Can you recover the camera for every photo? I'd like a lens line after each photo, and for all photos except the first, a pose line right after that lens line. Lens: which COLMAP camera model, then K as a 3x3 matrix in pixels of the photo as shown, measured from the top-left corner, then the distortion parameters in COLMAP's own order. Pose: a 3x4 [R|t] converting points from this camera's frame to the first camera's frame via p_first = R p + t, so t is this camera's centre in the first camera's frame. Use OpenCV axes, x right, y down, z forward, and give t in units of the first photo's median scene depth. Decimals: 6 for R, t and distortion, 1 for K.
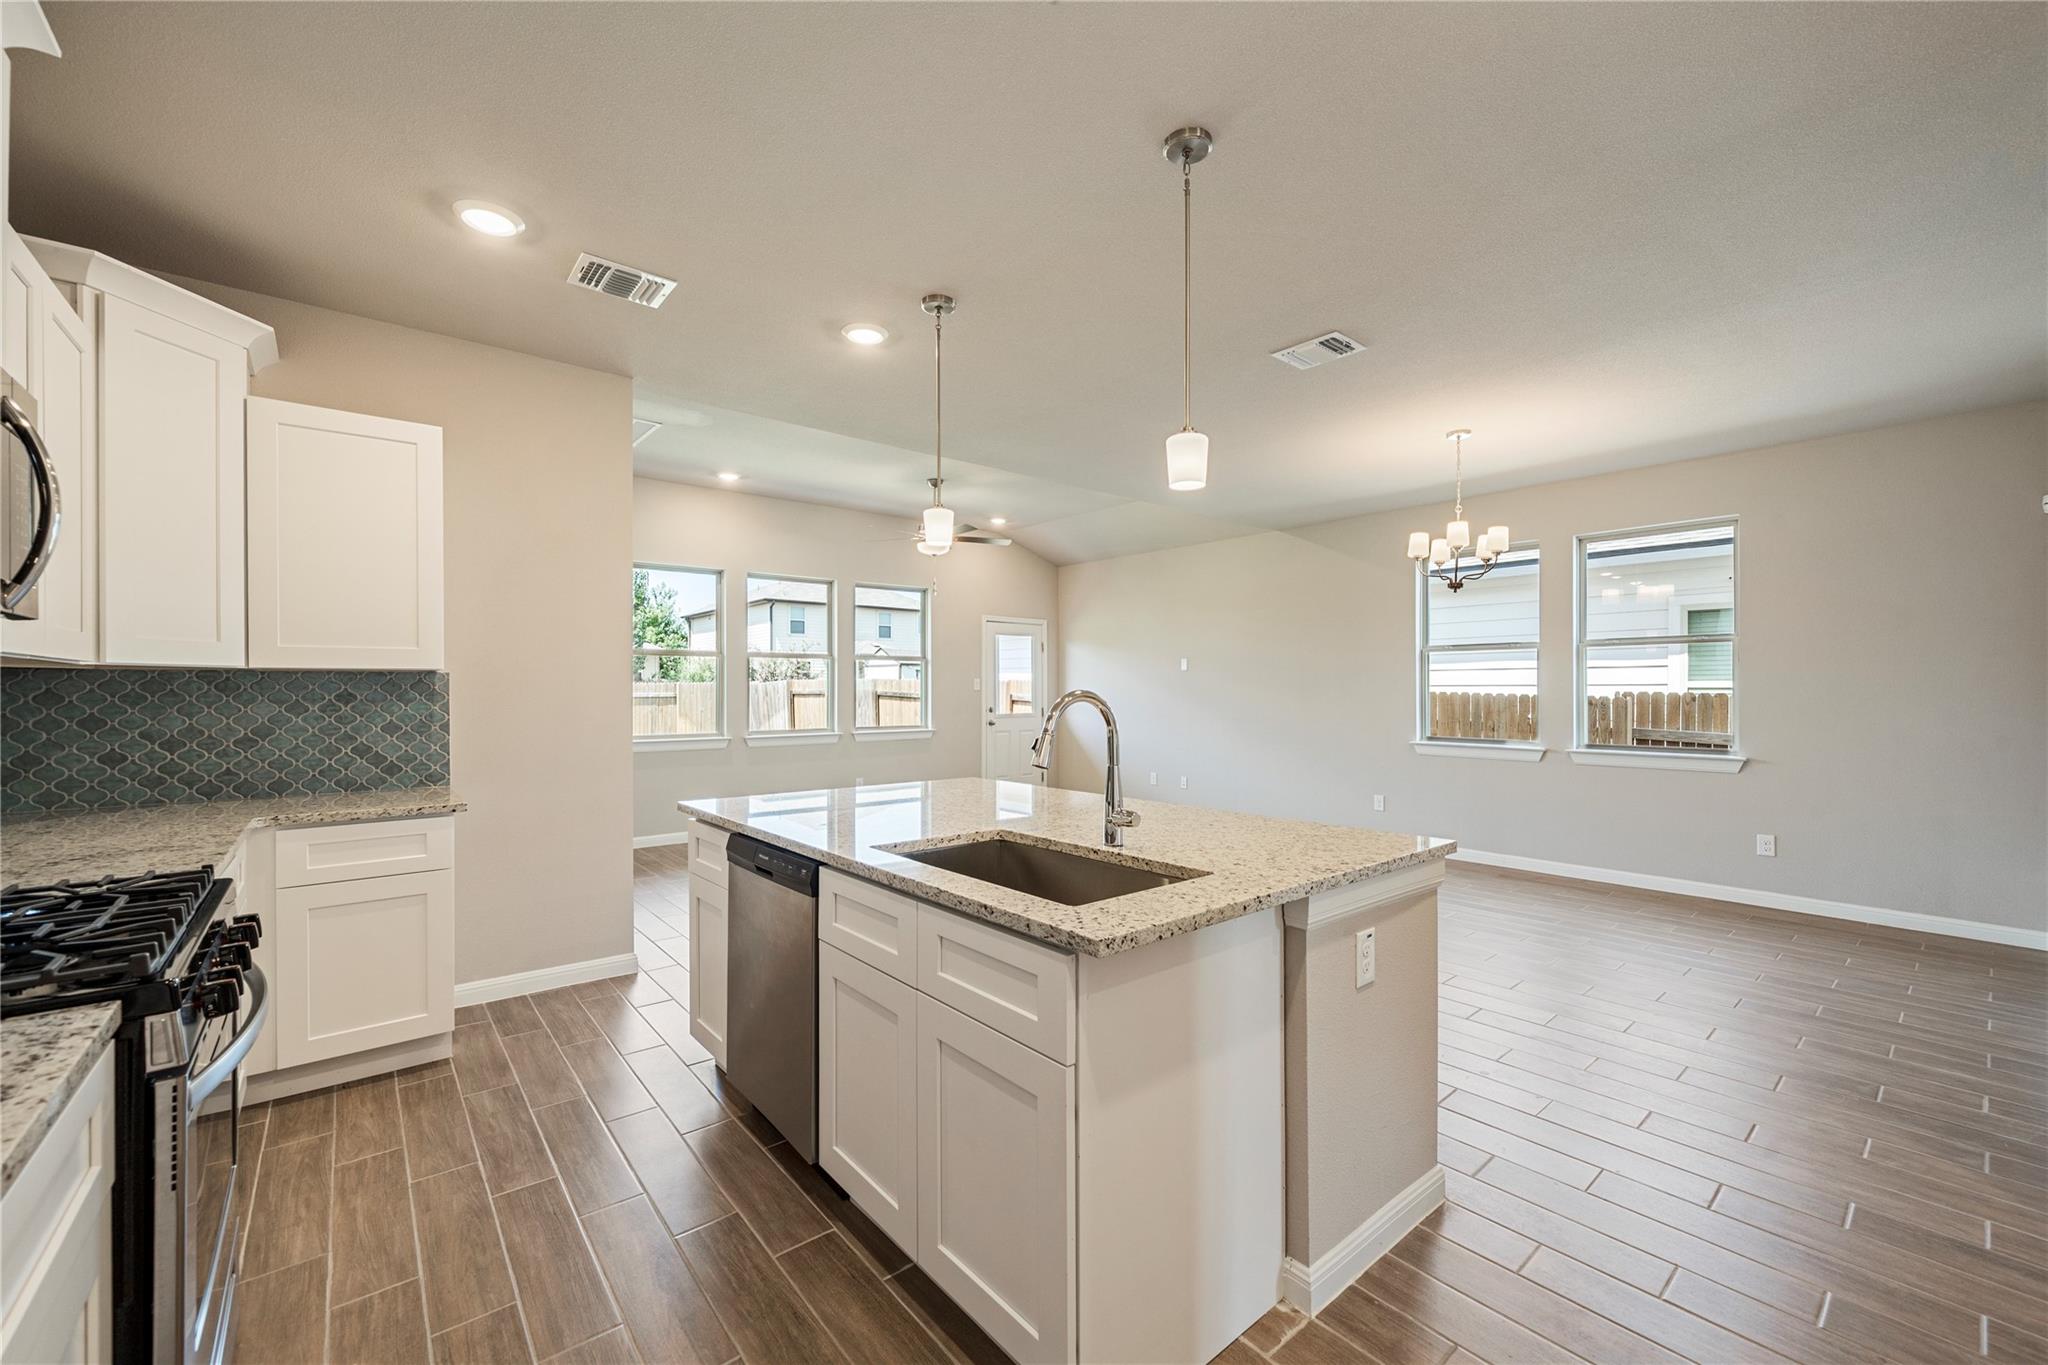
lens RADIAL K [[809.3, 0, 1027.0], [0, 809.3, 691.1], [0, 0, 1]] dist [-0.000580, -0.000179]
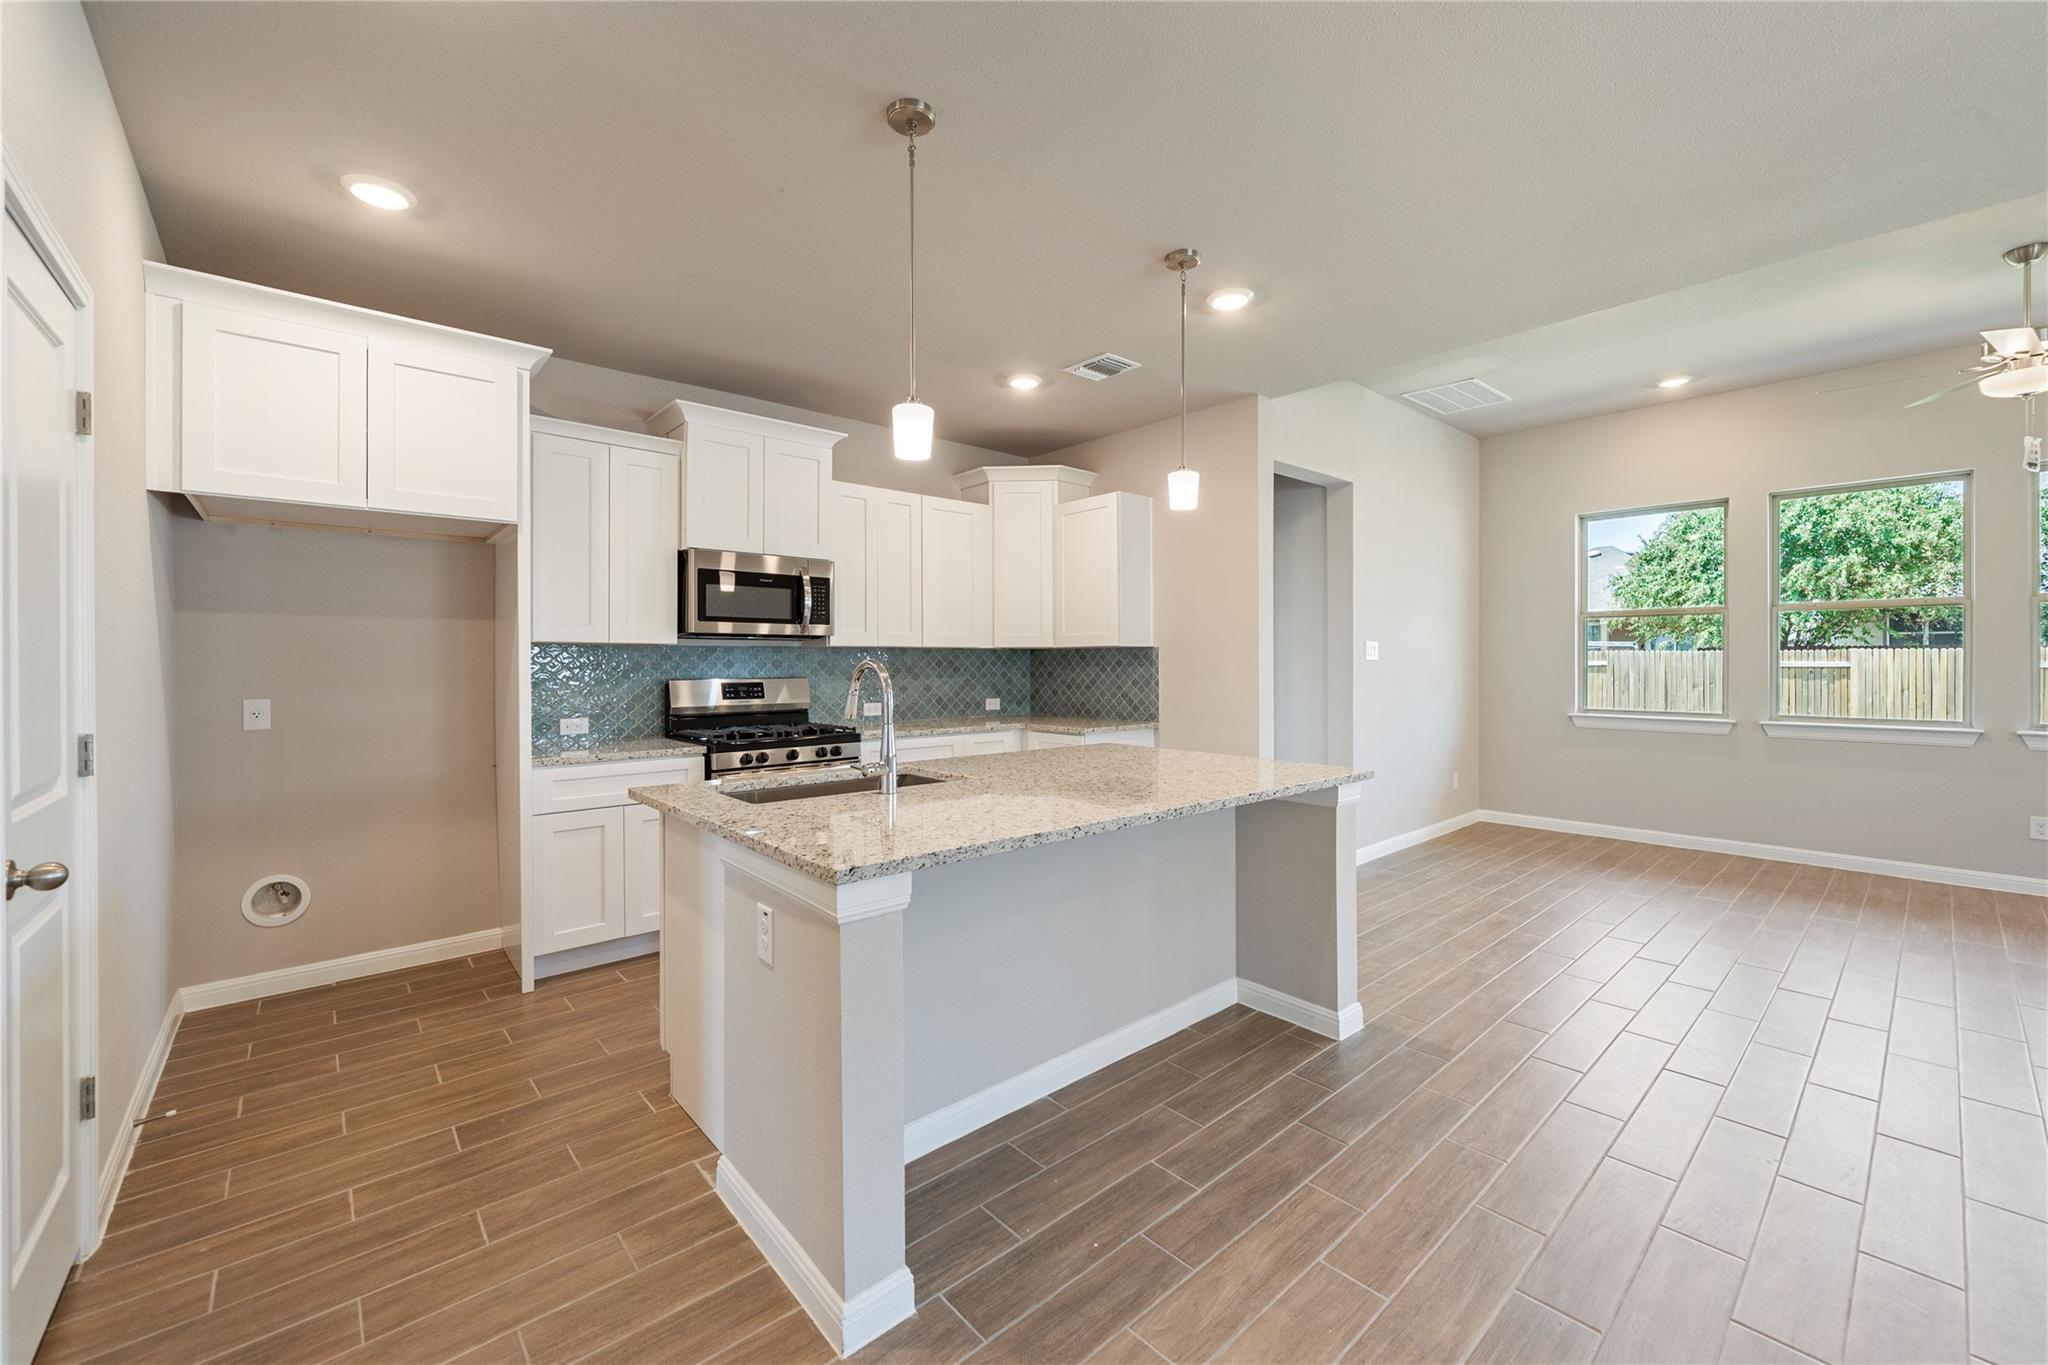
lens RADIAL K [[814.2, 0, 1032.7], [0, 814.2, 664.3], [0, 0, 1]] dist [-0.001605, 0.000338]
pose [[0.033465, 0.005651, -0.999424, 0.870391], [0.001326, 0.999983, 0.005698, 0.000098], [0.999439, -0.001516, 0.033457, 0.798911]]
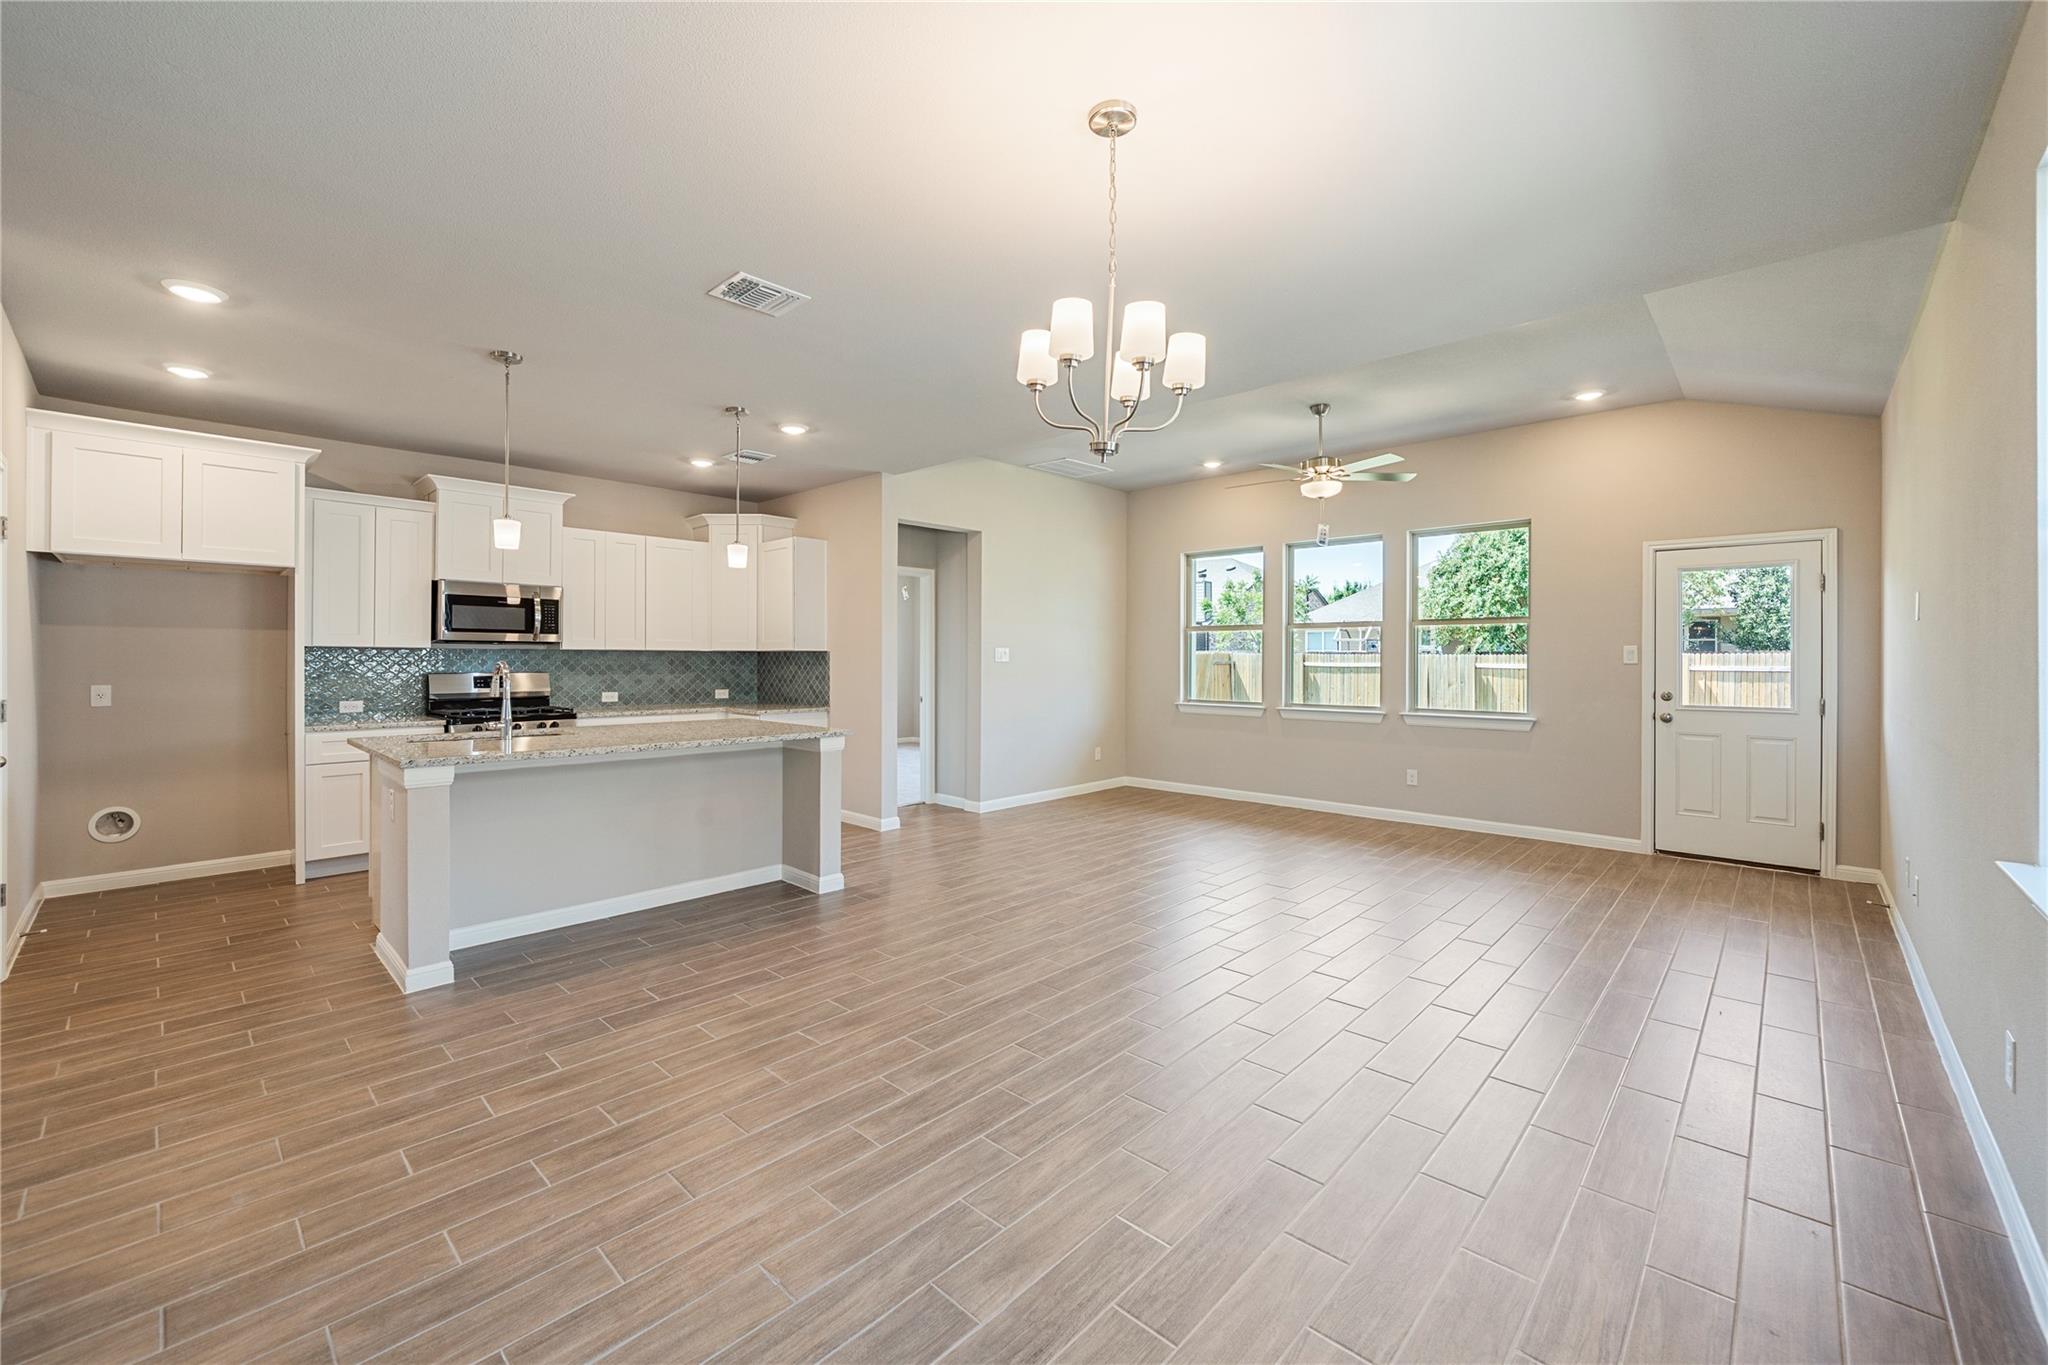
lens RADIAL K [[815.1, 0, 1025.1], [0, 815.1, 661.4], [0, 0, 1]] dist [-0.001324, -0.000518]
pose [[0.122729, 0.004904, -0.992428, 1.524425], [-0.005017, 0.999978, 0.004321, -0.009950], [0.992428, 0.004448, 0.122751, 1.375350]]
